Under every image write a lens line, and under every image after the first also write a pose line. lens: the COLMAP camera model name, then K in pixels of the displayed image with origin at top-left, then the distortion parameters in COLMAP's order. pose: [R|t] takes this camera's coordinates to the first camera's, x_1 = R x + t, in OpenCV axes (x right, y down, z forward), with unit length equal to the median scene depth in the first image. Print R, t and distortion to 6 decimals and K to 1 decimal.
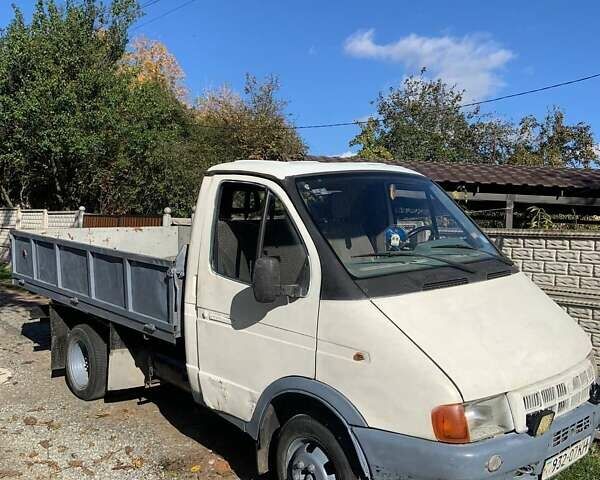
lens RADIAL K [[594.1, 0, 310.1], [0, 594.1, 196.2], [0, 0, 1]] dist [0.079495, -0.022526]
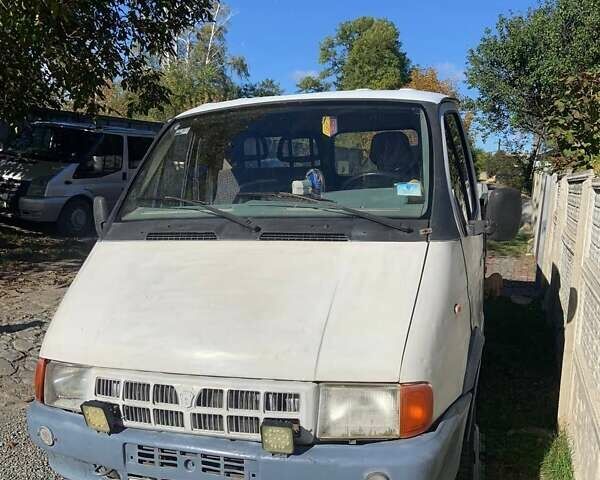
lens RADIAL K [[594.1, 0, 310.1], [0, 594.1, 196.2], [0, 0, 1]] dist [0.079495, -0.022526]
pose [[0.520353, 0.025911, -0.853558, 0.802858], [0.024172, 0.998692, 0.045053, 0.048738], [0.853609, -0.044076, 0.519046, 0.585956]]
